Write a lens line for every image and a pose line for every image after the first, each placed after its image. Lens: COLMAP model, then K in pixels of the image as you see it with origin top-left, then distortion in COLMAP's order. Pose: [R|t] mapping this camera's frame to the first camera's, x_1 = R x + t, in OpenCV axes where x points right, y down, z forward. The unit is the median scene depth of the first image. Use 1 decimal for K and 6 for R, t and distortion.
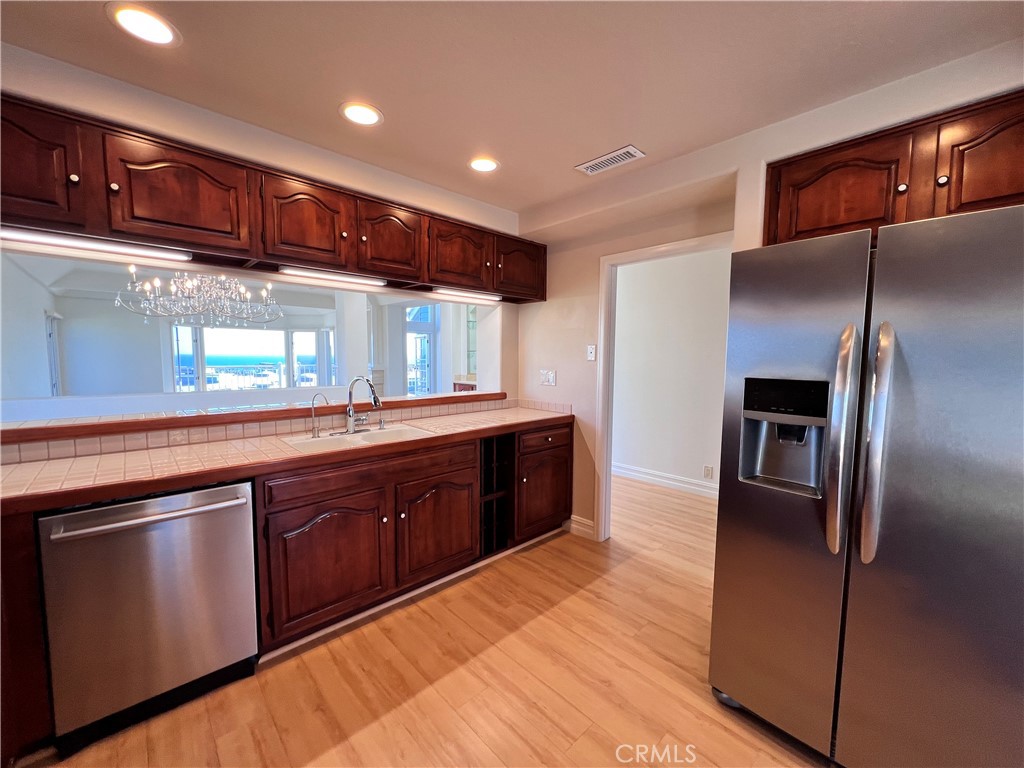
lens RADIAL K [[408.8, 0, 513.0], [0, 408.8, 384.6], [0, 0, 1]] dist [0.000100, 0.000387]
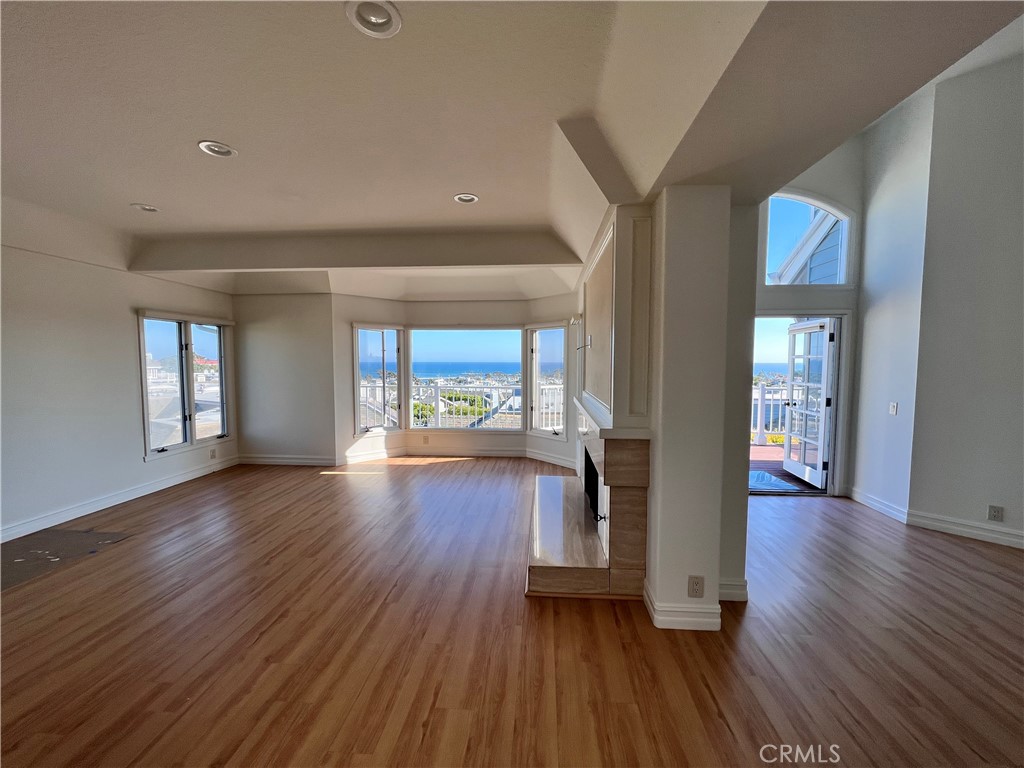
lens RADIAL K [[408.8, 0, 513.5], [0, 408.8, 384.7], [0, 0, 1]] dist [0.000100, 0.000387]
pose [[0.672206, 0.037504, -0.739414, -0.142905], [-0.050833, 0.998697, 0.004442, -0.056212], [0.738617, 0.034600, 0.673237, 0.611606]]
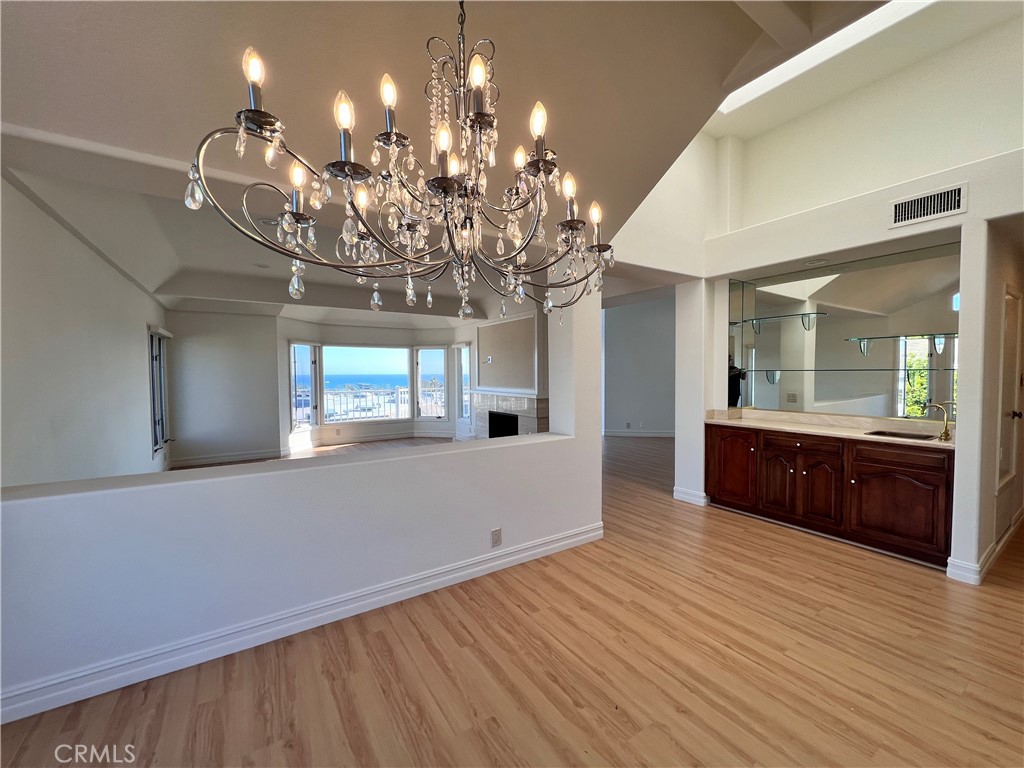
lens RADIAL K [[408.8, 0, 512.1], [0, 408.8, 386.9], [0, 0, 1]] dist [0.000100, 0.000387]
pose [[0.984907, -0.005805, -0.172985, -0.211524], [-0.000653, 0.999306, -0.037252, -0.023613], [0.173082, 0.036803, 0.984220, 0.227246]]
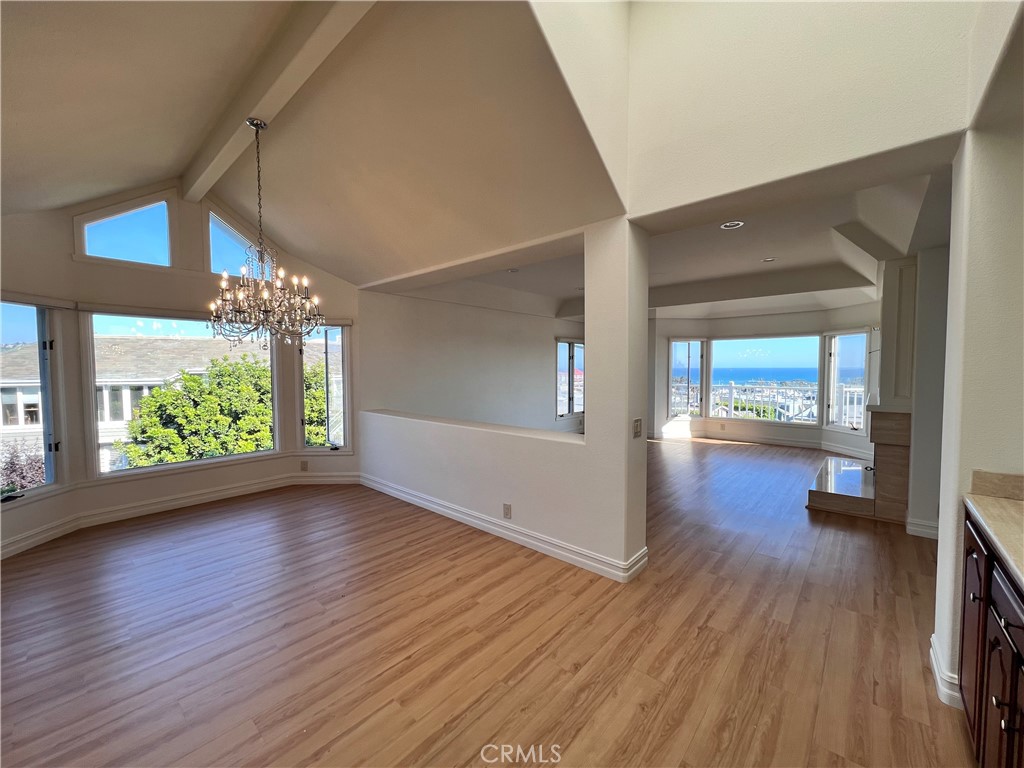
lens RADIAL K [[408.8, 0, 514.0], [0, 408.8, 386.3], [0, 0, 1]] dist [0.000100, 0.000387]
pose [[0.090864, 0.038584, -0.995116, 0.042500], [-0.067511, 0.997189, 0.032500, -0.040574], [0.993572, 0.064229, 0.093213, 0.466002]]
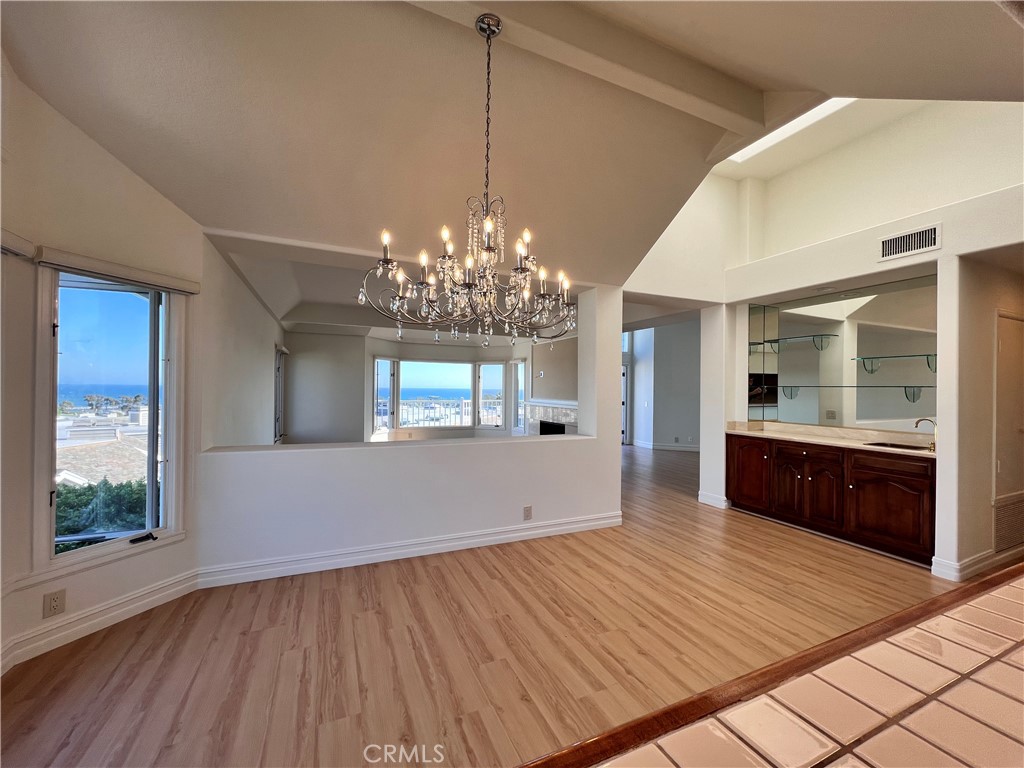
lens RADIAL K [[408.8, 0, 512.4], [0, 408.8, 387.8], [0, 0, 1]] dist [0.000100, 0.000387]
pose [[0.945352, 0.004969, -0.326014, -0.169691], [-0.029718, 0.997035, -0.070977, -0.014037], [0.324695, 0.076786, 0.942697, 0.159204]]
